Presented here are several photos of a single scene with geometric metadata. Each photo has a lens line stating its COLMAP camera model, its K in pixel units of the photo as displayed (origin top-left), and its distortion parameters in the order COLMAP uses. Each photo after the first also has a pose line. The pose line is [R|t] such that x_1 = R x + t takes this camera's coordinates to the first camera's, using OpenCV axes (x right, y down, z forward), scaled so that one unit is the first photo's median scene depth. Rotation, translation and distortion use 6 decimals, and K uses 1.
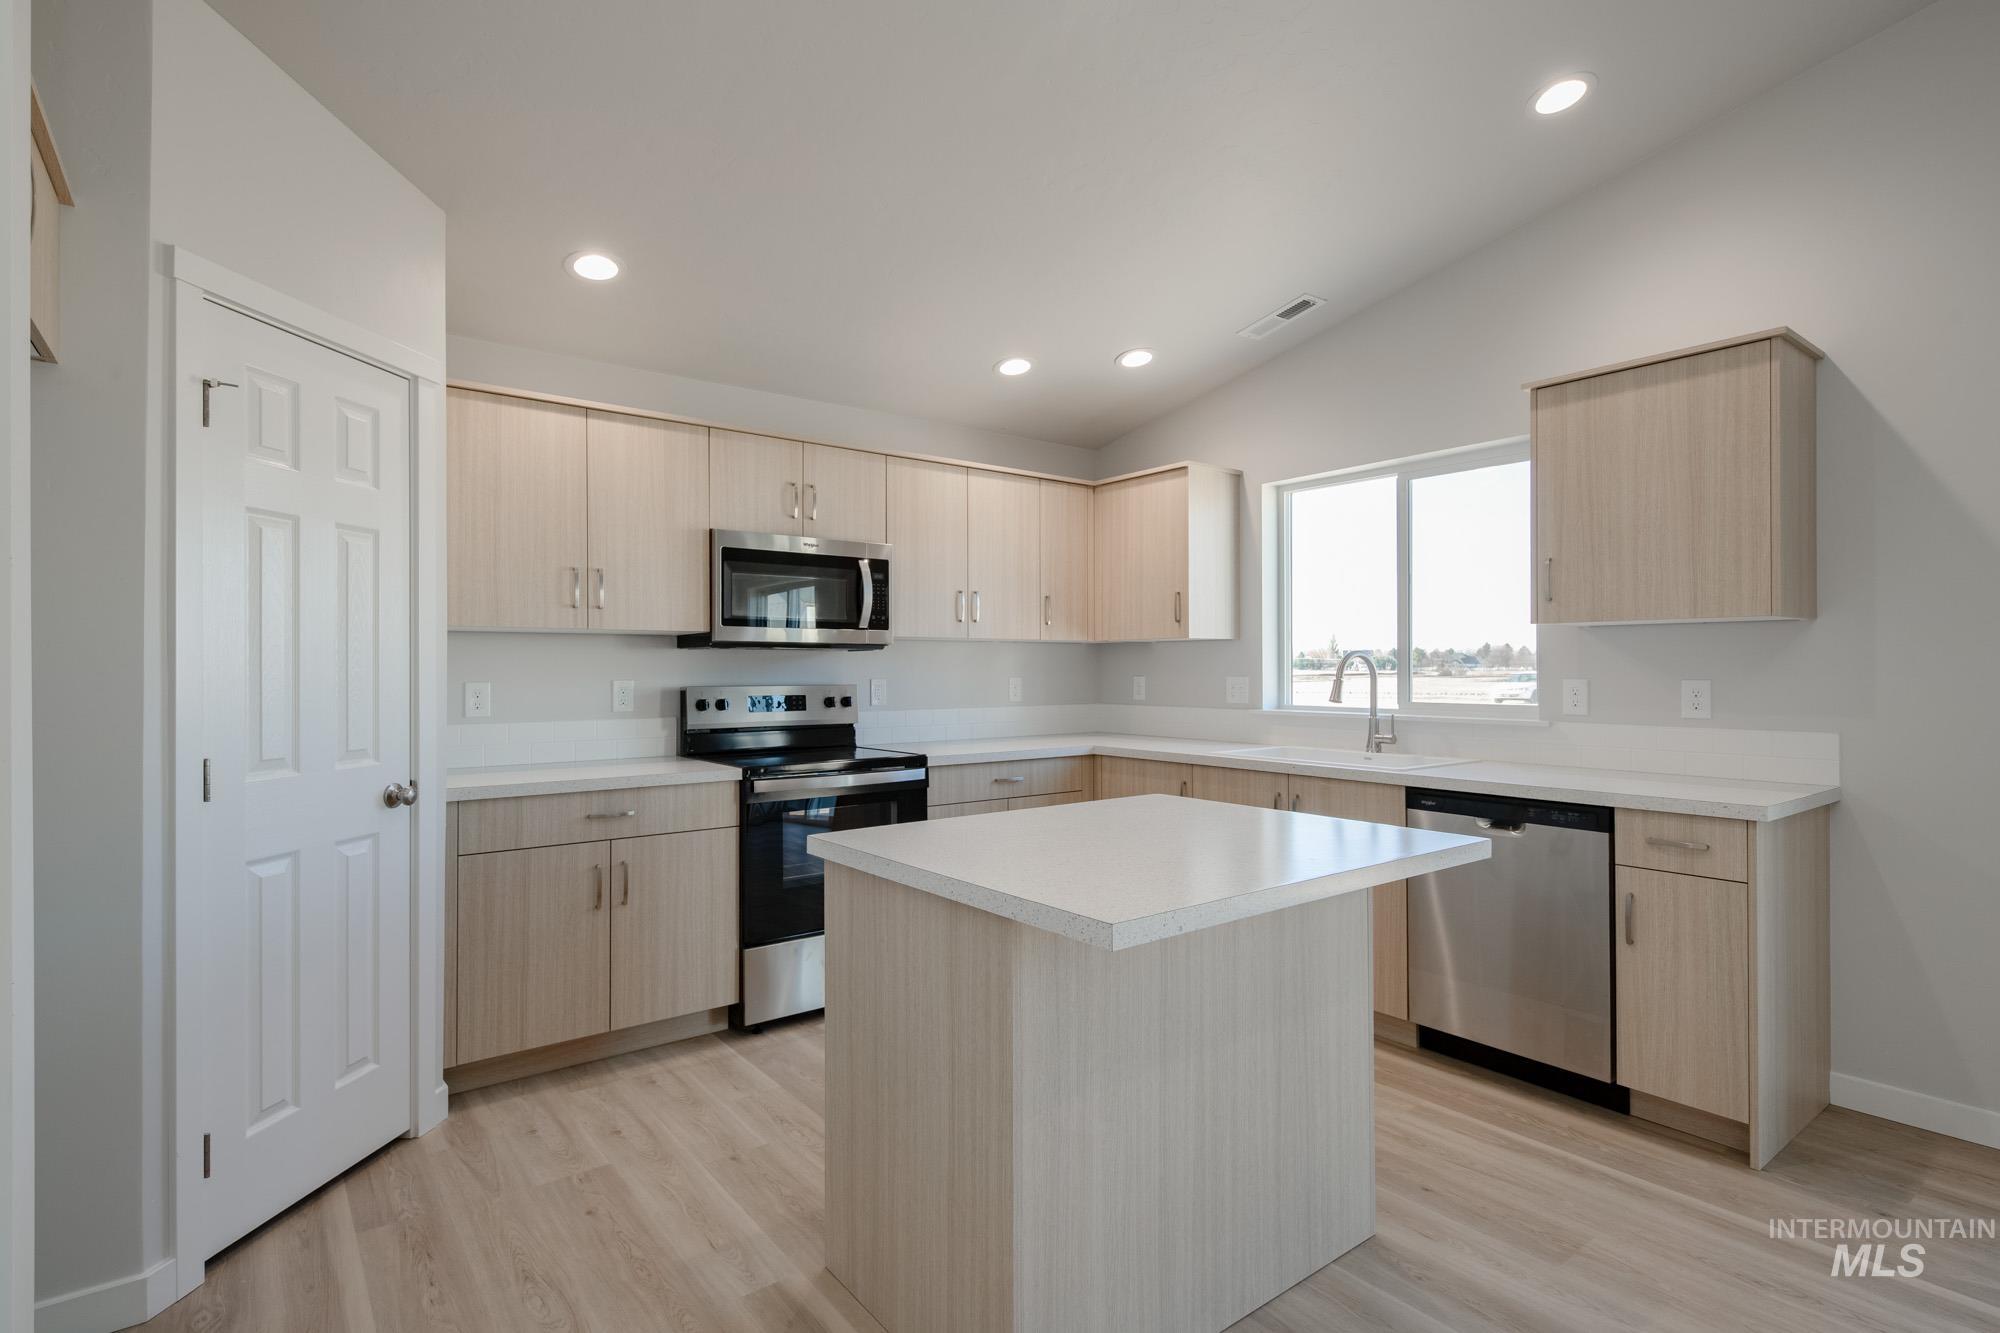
lens RADIAL K [[972.4, 0, 994.5], [0, 972.4, 666.7], [0, 0, 1]] dist [0.012238, -0.004564]
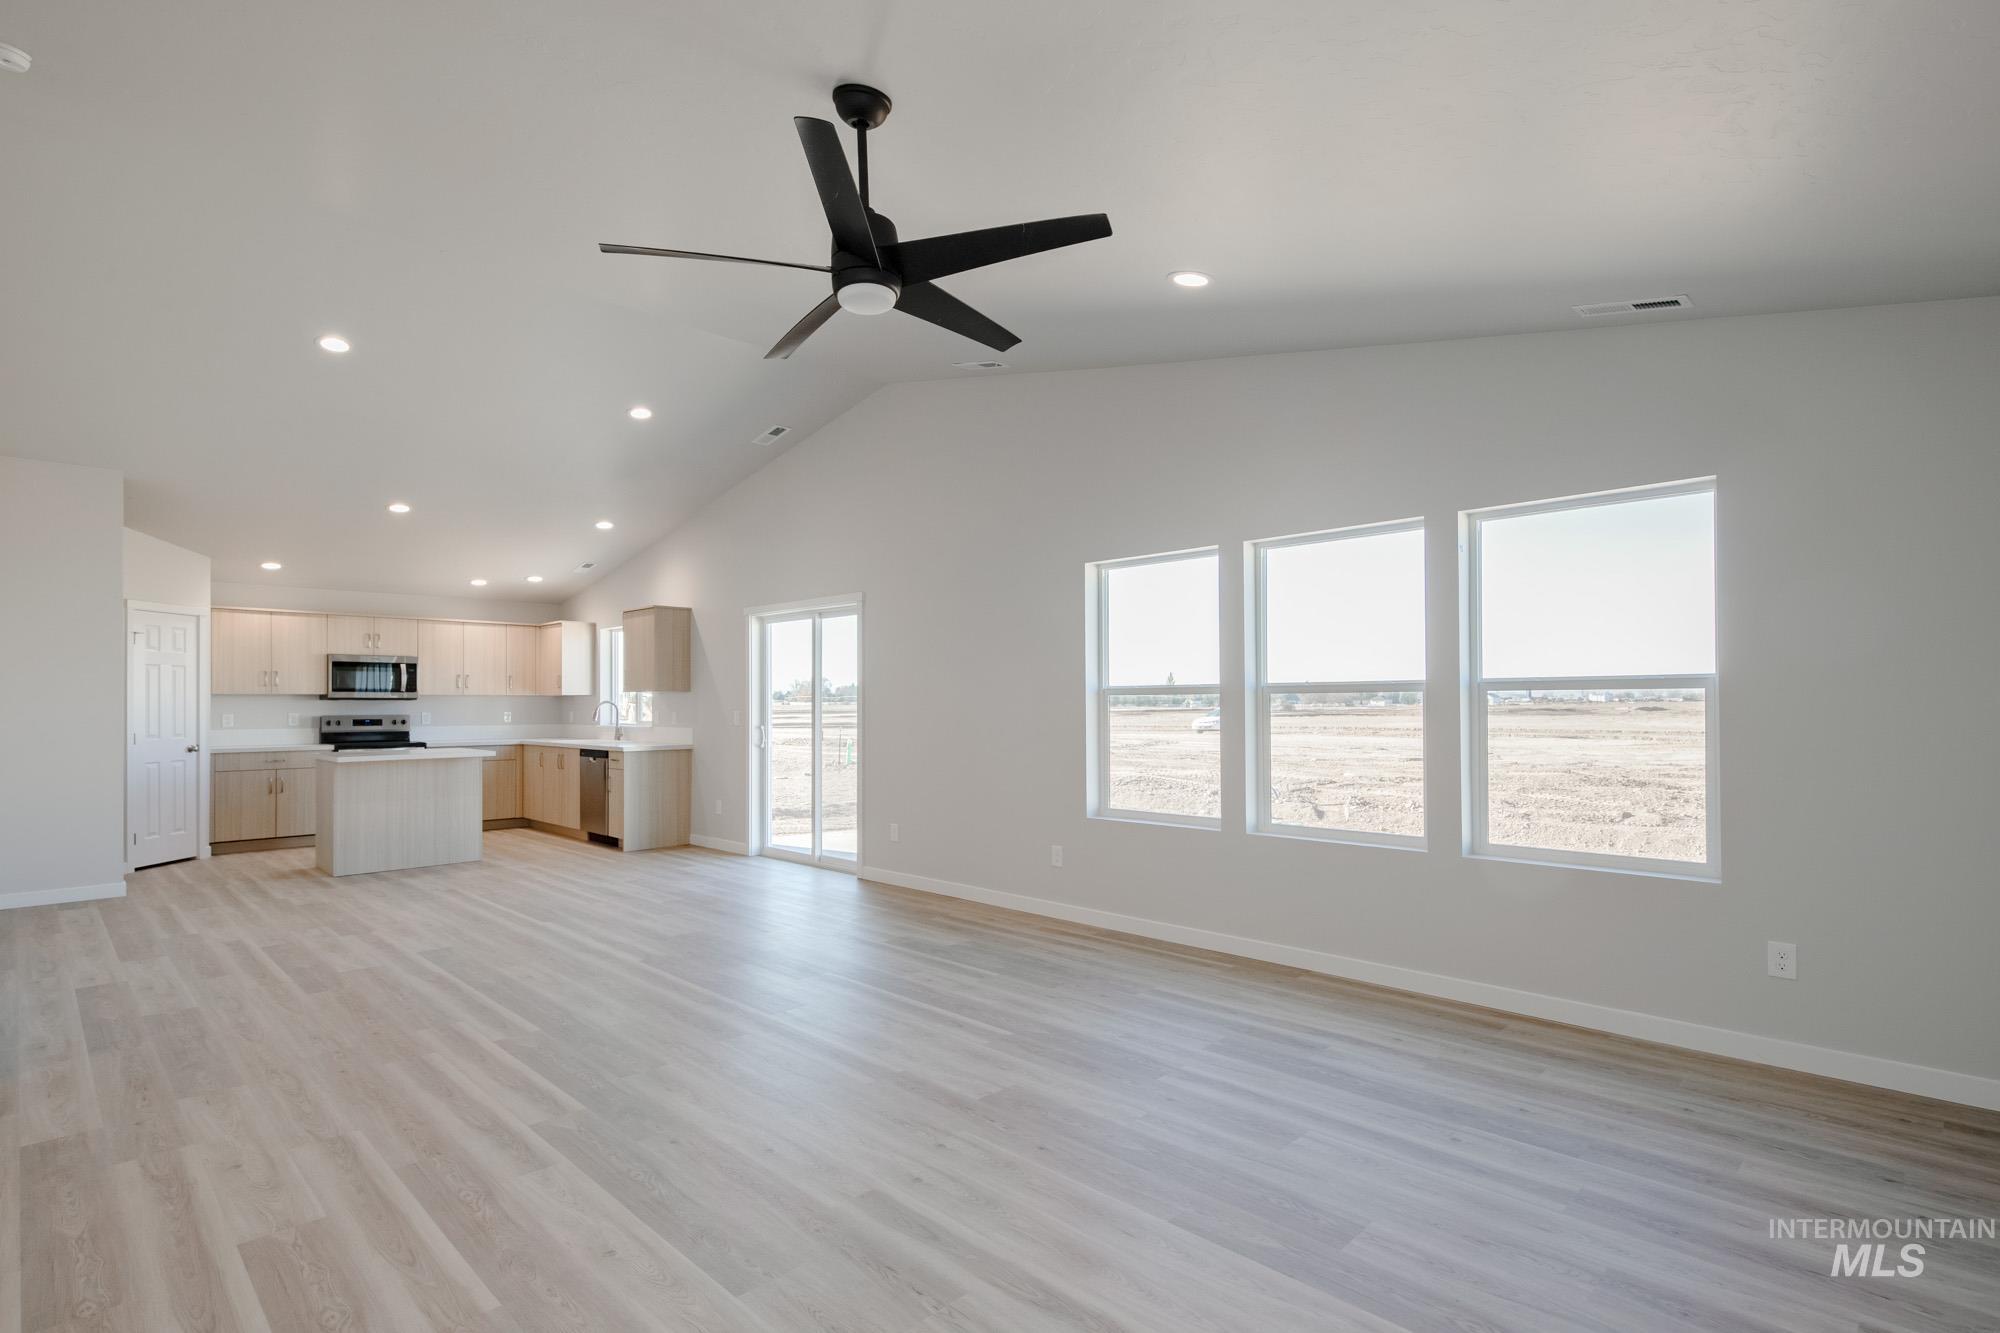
lens RADIAL K [[959.9, 0, 985.2], [0, 959.9, 698.7], [0, 0, 1]] dist [0.016889, -0.009260]
pose [[0.991683, -0.001316, 0.128698, 1.031661], [0.002048, 0.999982, -0.005562, -0.005198], [-0.128689, 0.005780, 0.991668, -1.639990]]
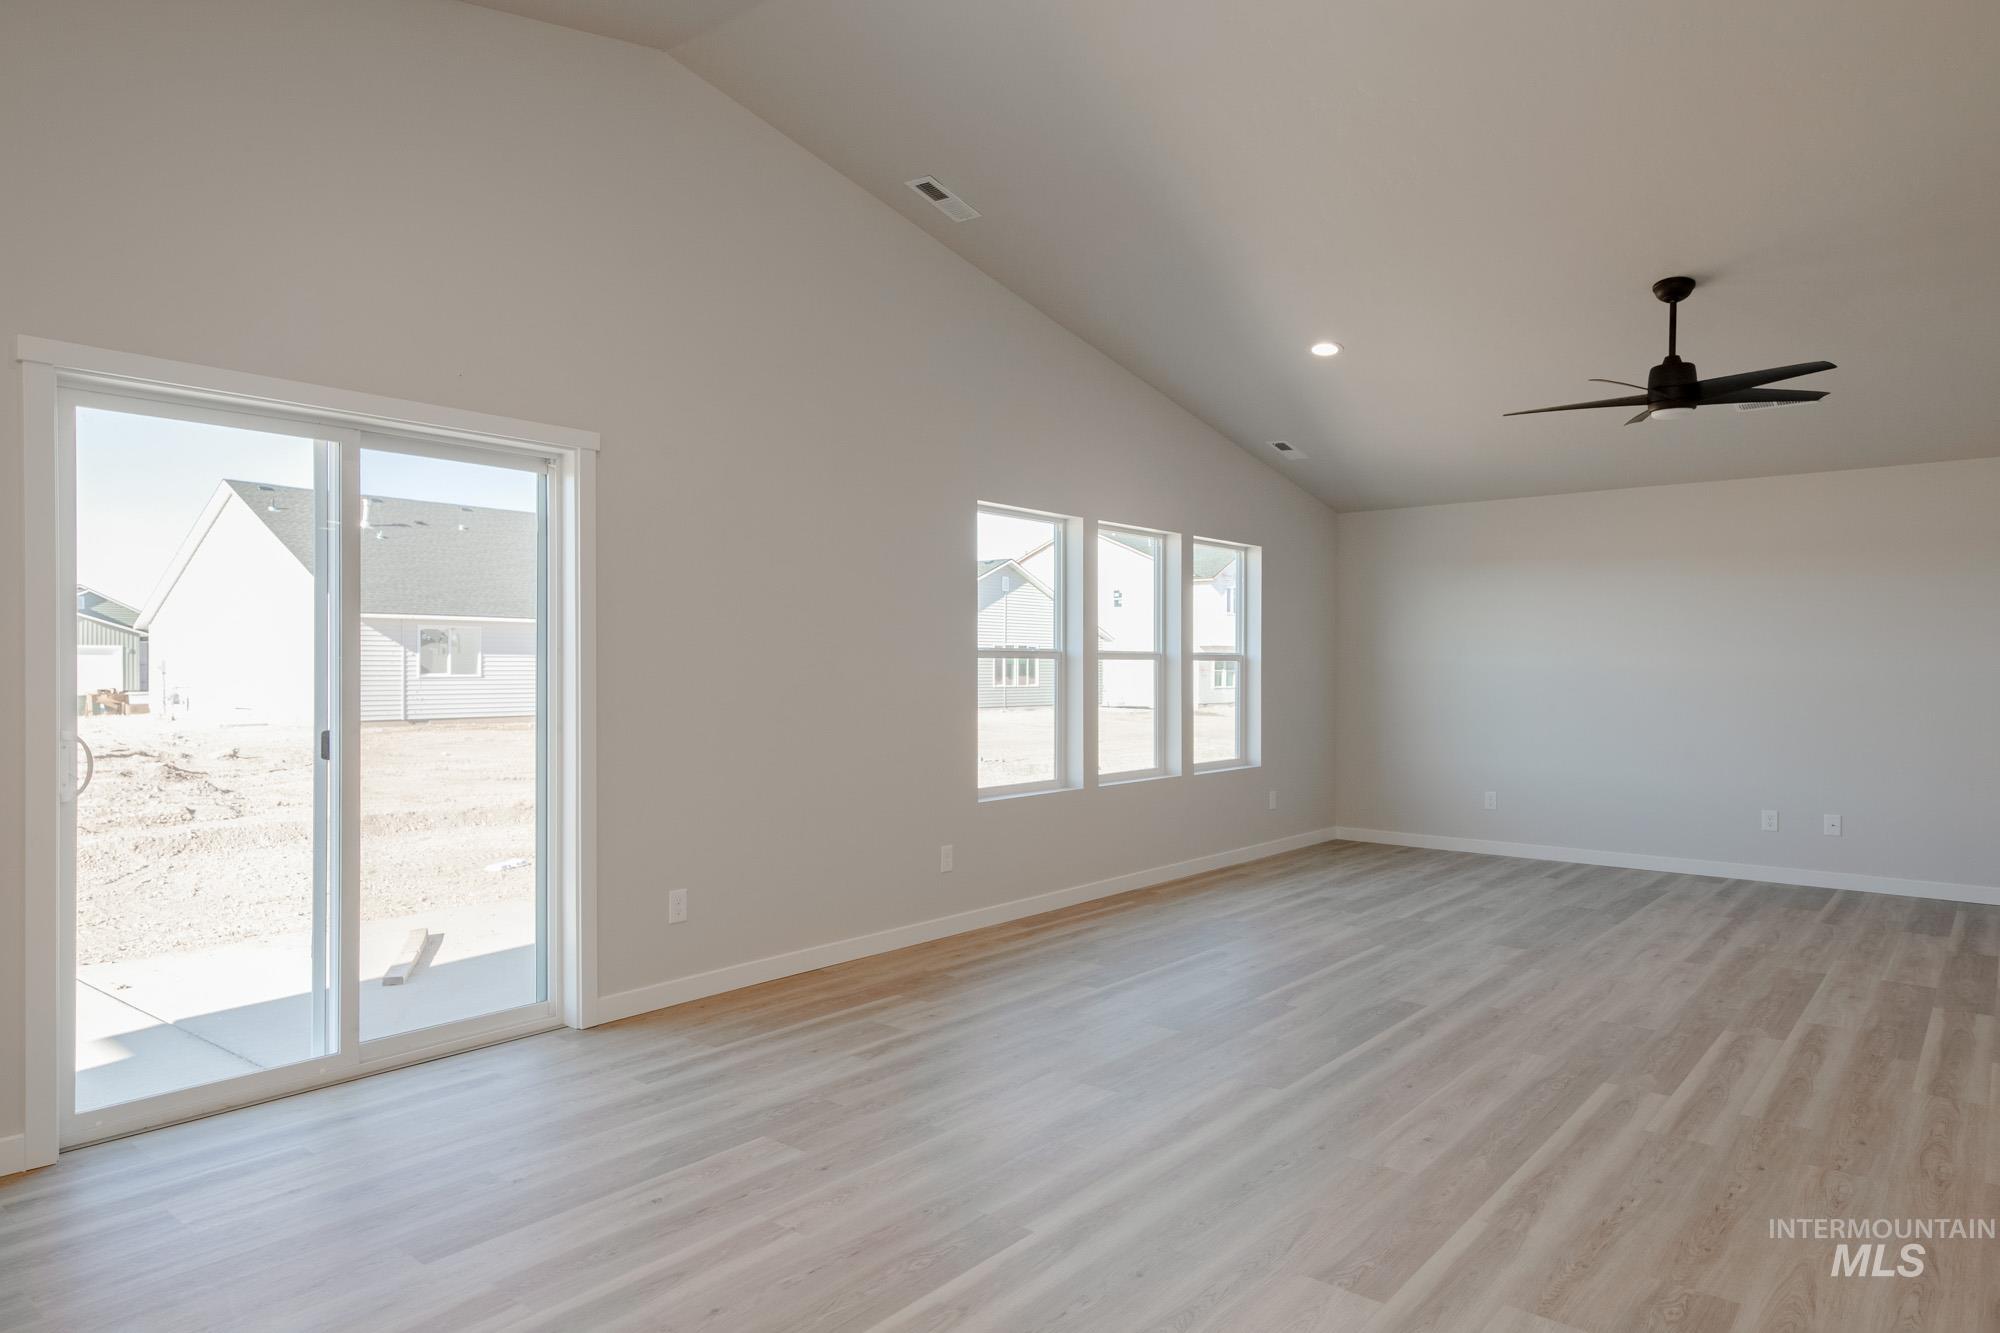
lens RADIAL K [[1220.3, 0, 986.8], [0, 1220.3, 673.2], [0, 0, 1]] dist [0.019156, -0.004783]
pose [[-0.216642, -0.002712, 0.976247, -0.145881], [-0.002694, 0.999994, 0.002180, -0.001695], [-0.976247, -0.002158, -0.216648, 0.097706]]
